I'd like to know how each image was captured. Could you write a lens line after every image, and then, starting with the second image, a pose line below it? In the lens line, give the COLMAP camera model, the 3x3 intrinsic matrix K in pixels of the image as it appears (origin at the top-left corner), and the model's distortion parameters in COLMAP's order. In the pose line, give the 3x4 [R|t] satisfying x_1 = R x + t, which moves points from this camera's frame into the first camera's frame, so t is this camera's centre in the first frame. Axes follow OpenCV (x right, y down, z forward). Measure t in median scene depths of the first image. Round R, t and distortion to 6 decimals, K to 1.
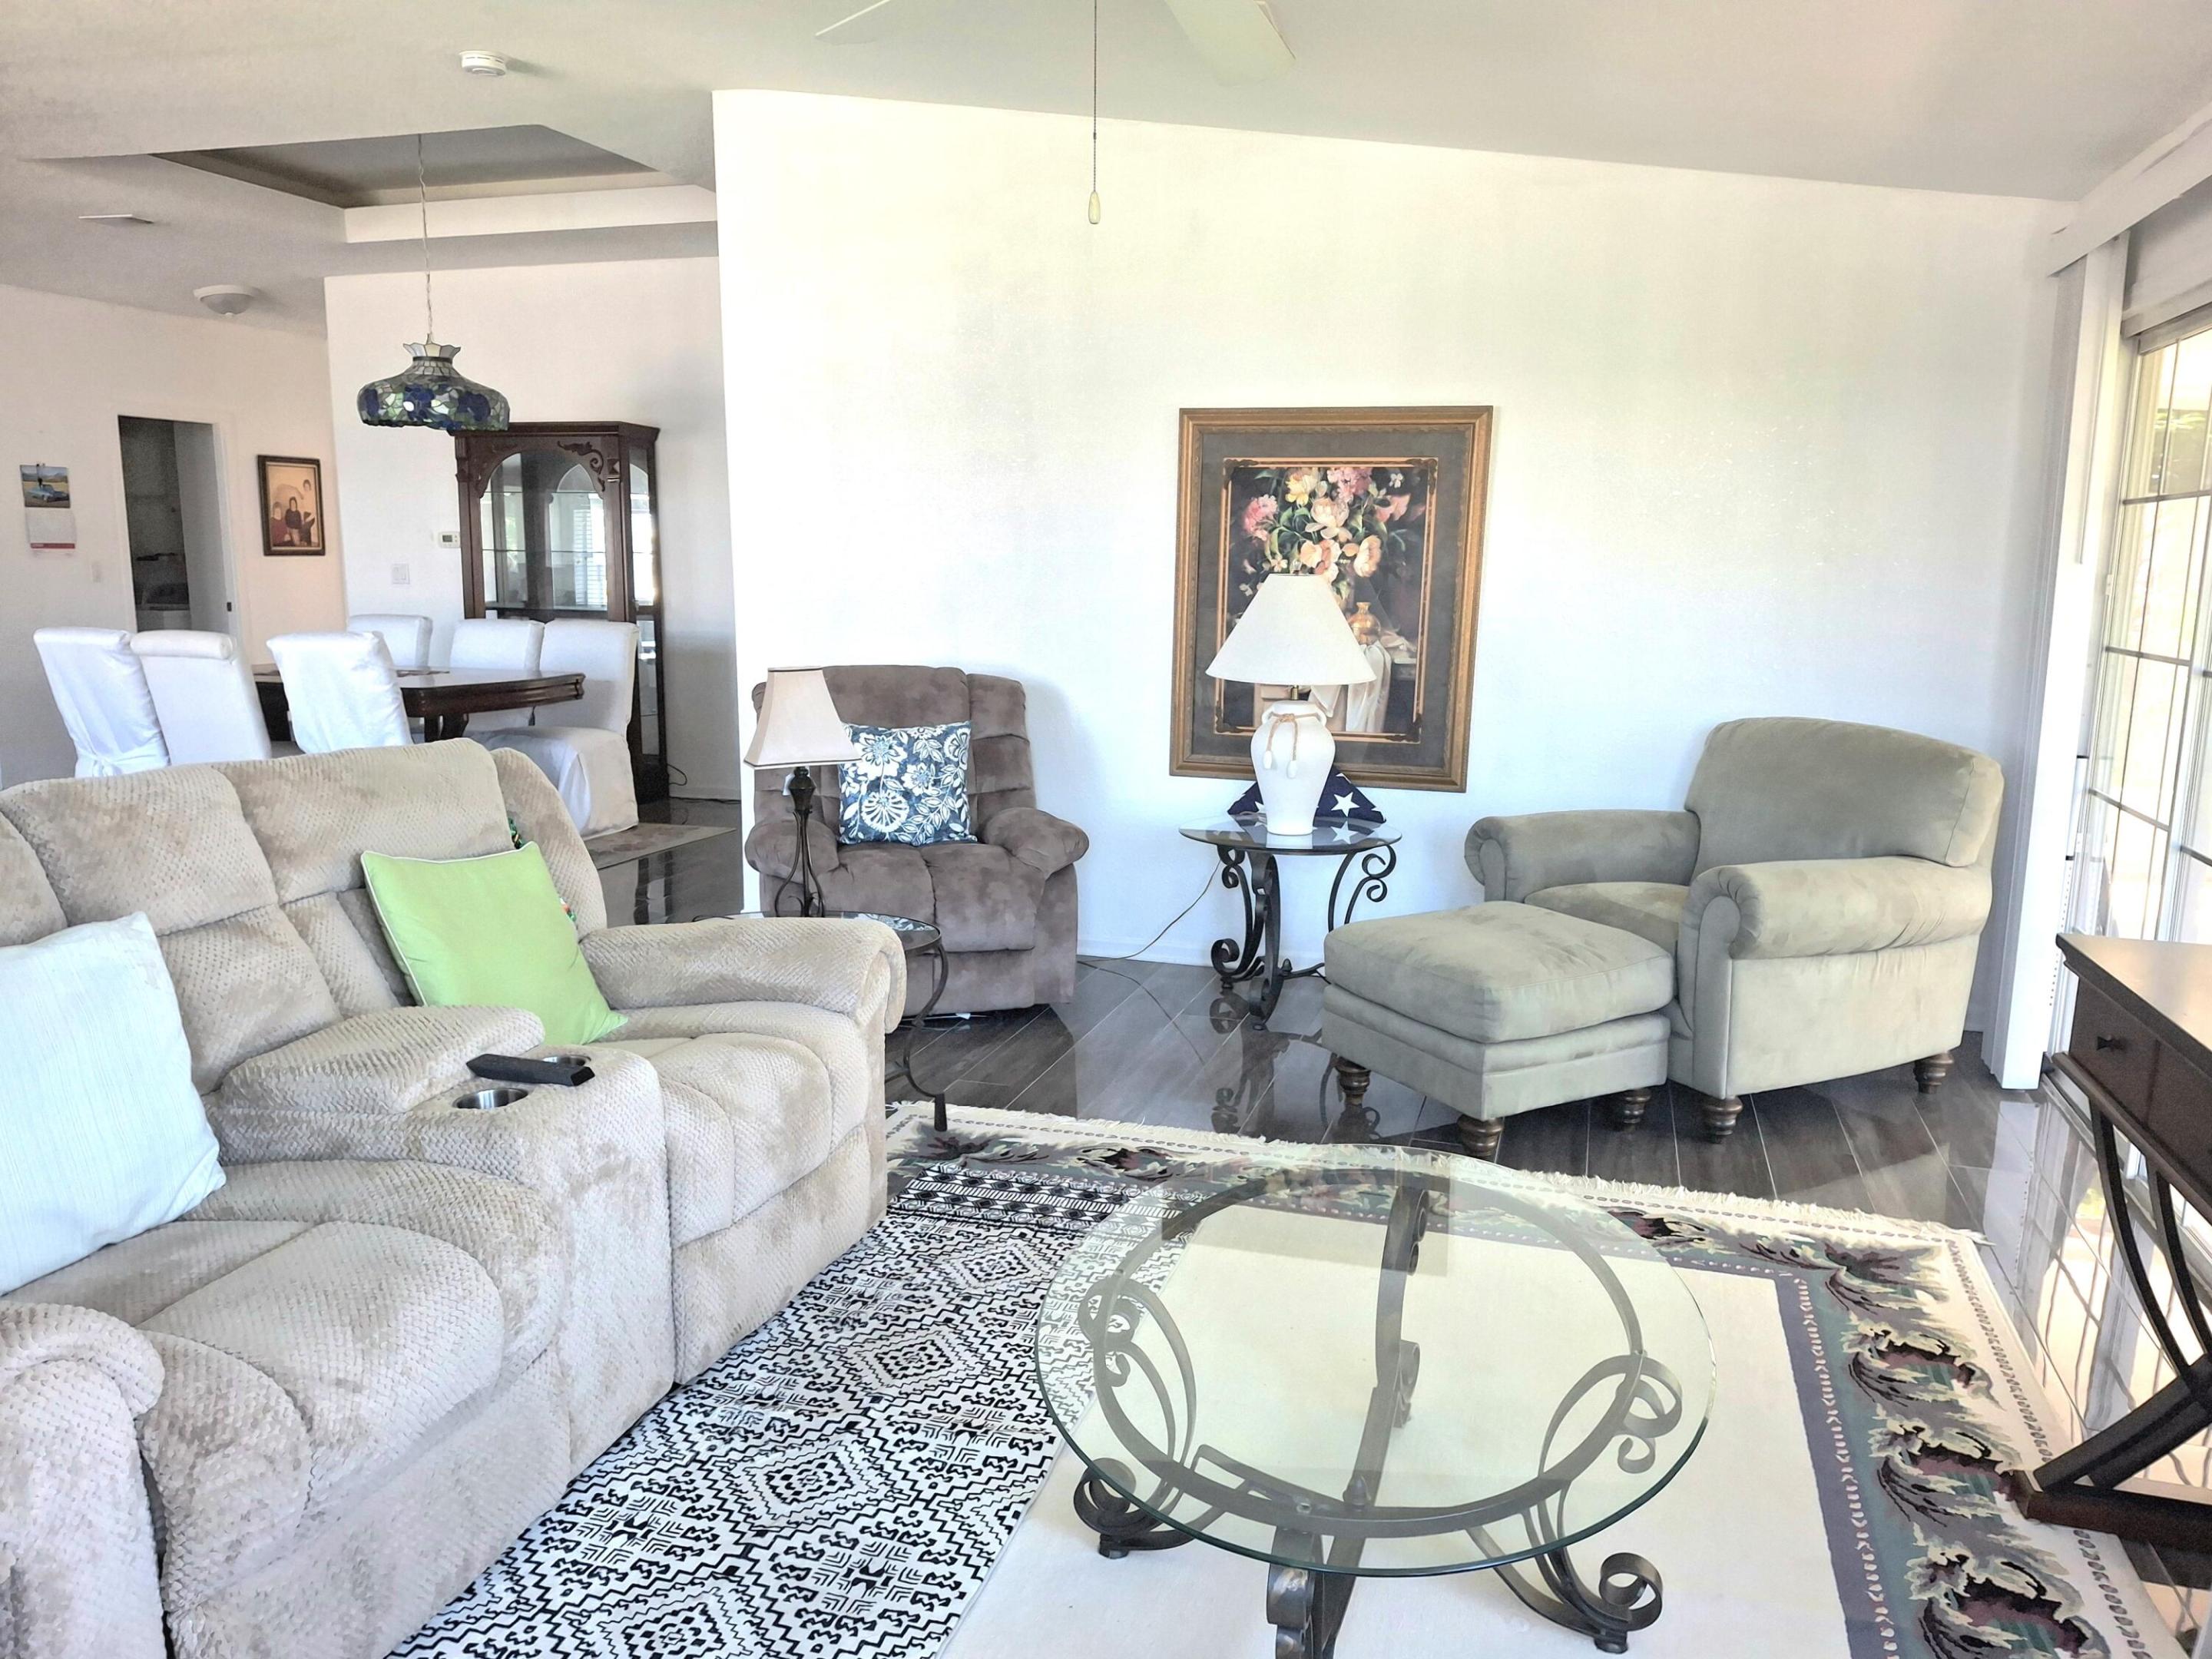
lens RADIAL K [[1615.0, 0, 1126.1], [0, 1615.0, 832.8], [0, 0, 1]] dist [0.065571, -0.125954]
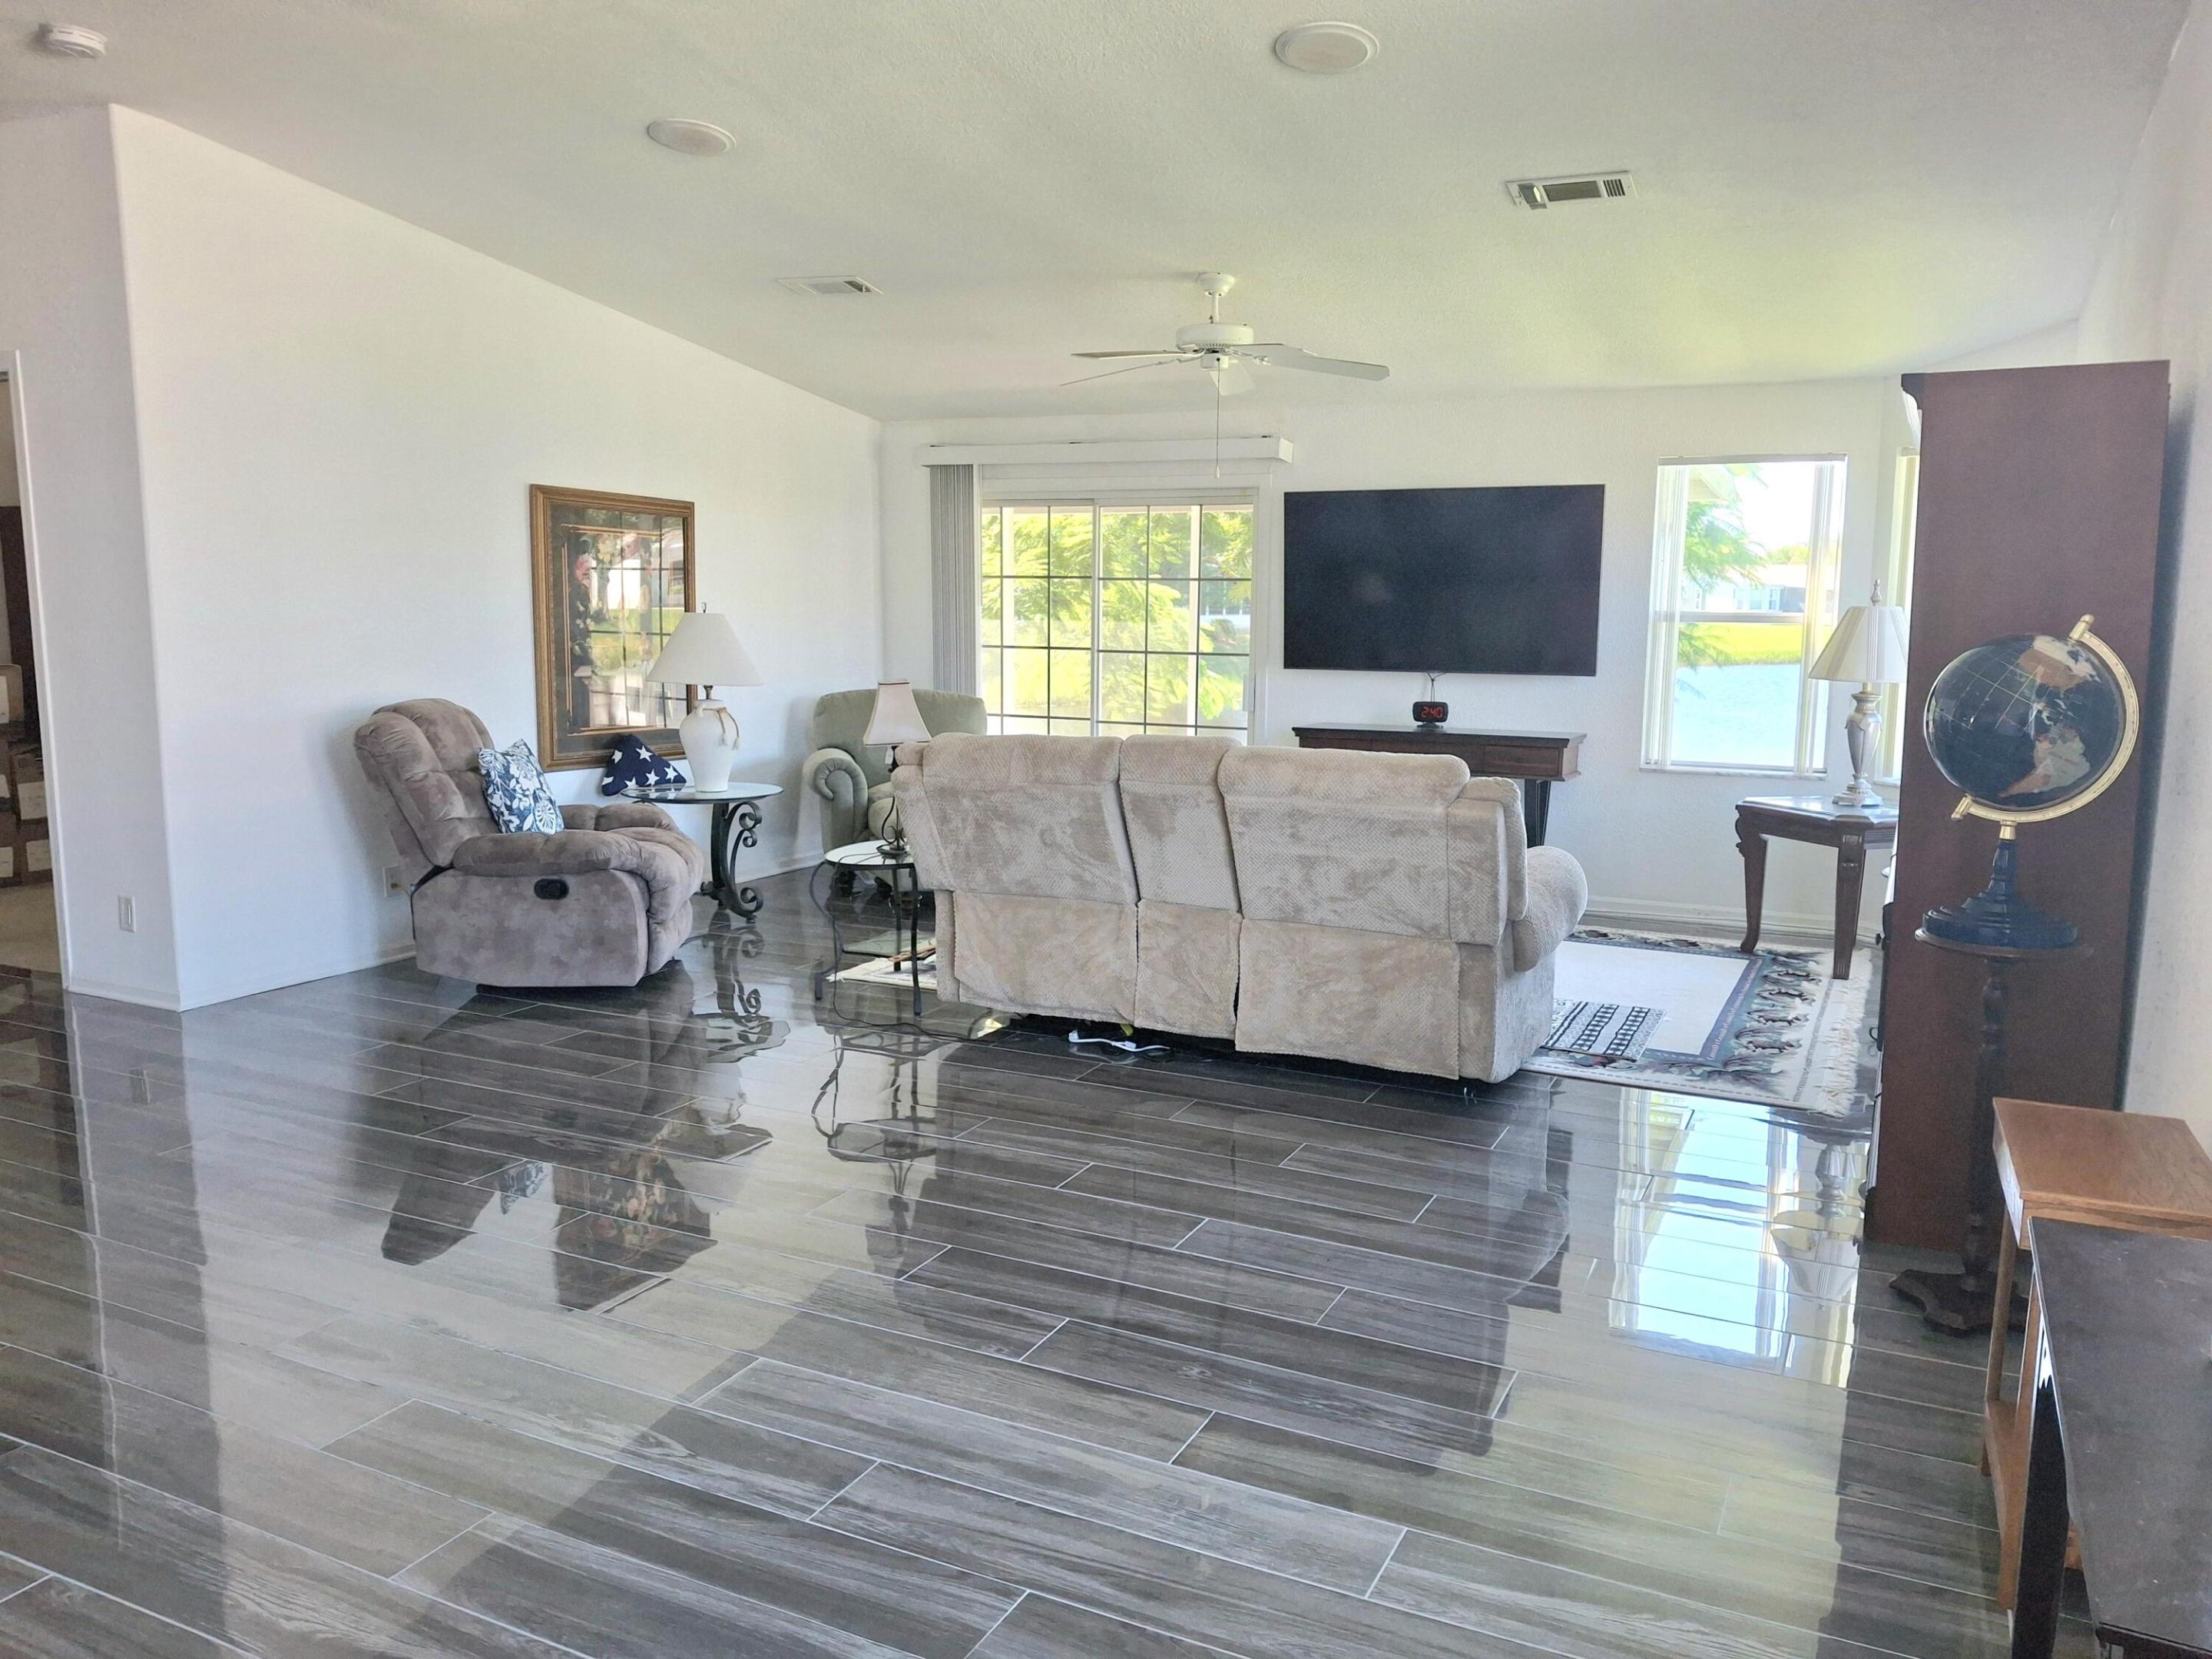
lens RADIAL K [[1615.0, 0, 1126.1], [0, 1615.0, 832.8], [0, 0, 1]] dist [0.065571, -0.125954]
pose [[0.165263, -0.145826, 0.975409, -1.850734], [0.157028, 0.980283, 0.119949, -0.116847], [-0.973669, 0.133343, 0.184903, 0.548244]]
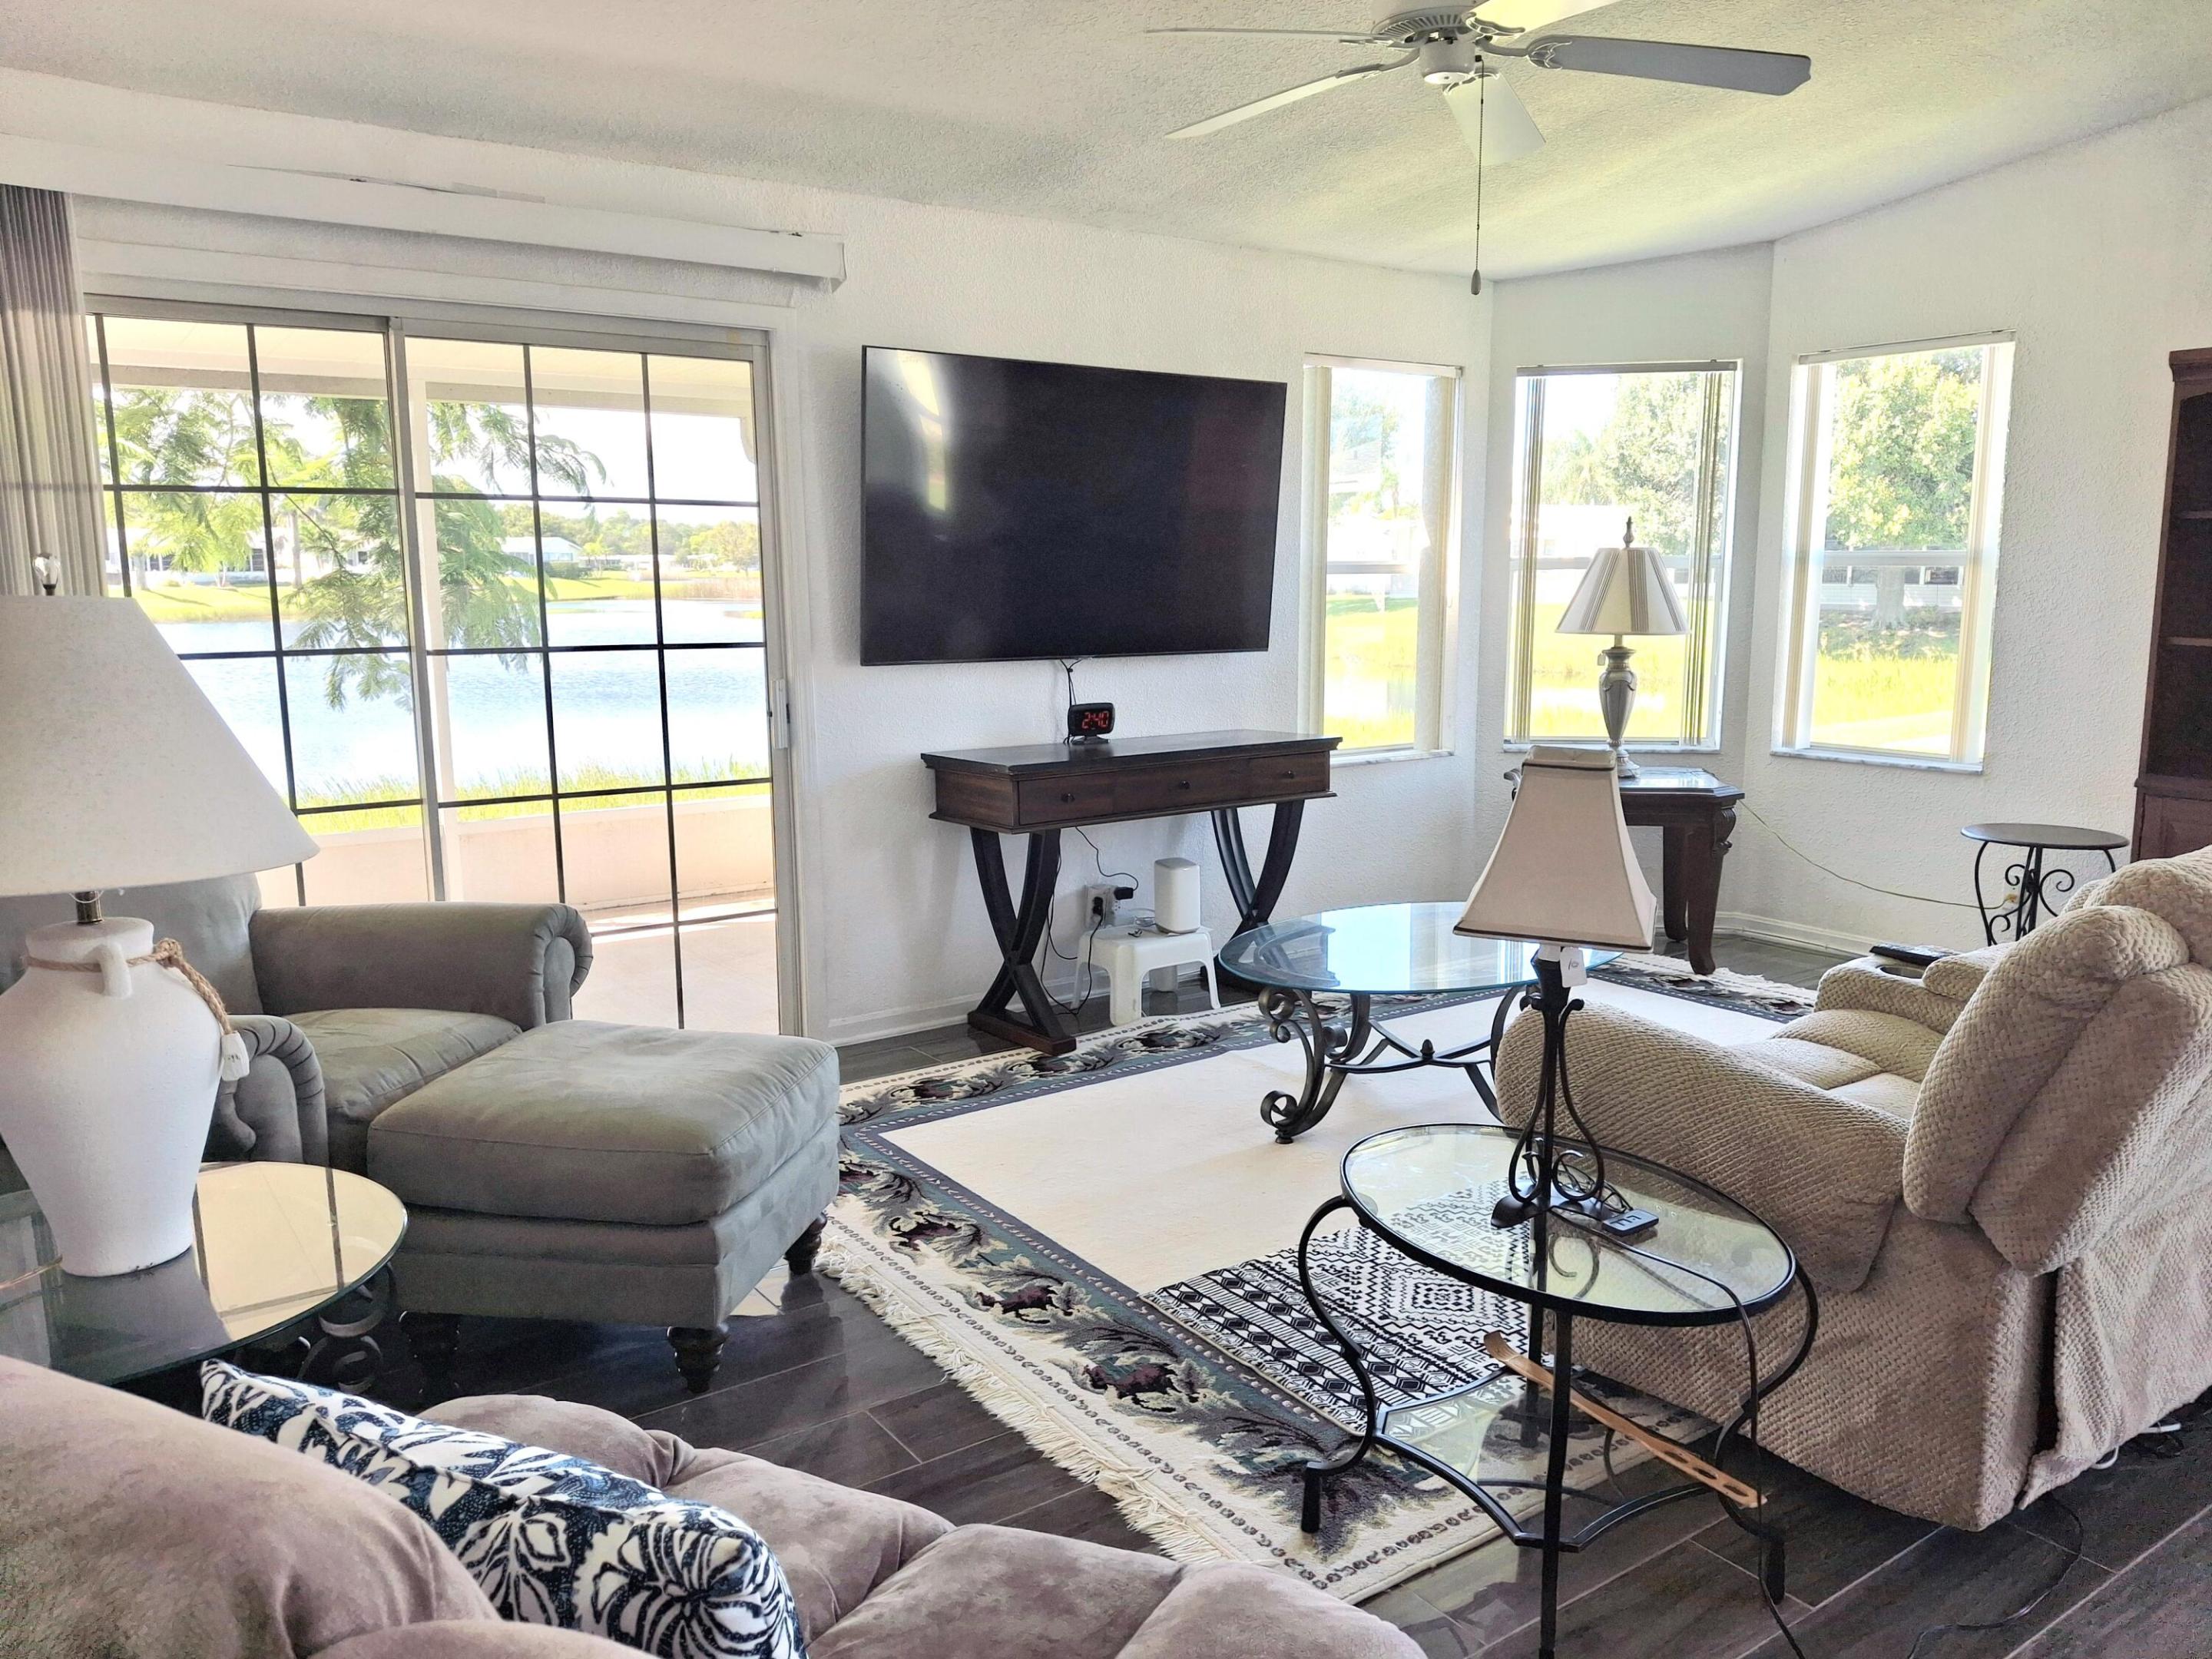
lens RADIAL K [[1615.0, 0, 1126.1], [0, 1615.0, 832.8], [0, 0, 1]] dist [0.065571, -0.125954]
pose [[-0.783526, -0.105185, 0.612391, -0.459738], [0.102026, 0.950412, 0.293782, -0.273315], [-0.612925, 0.292666, -0.733941, 1.624246]]
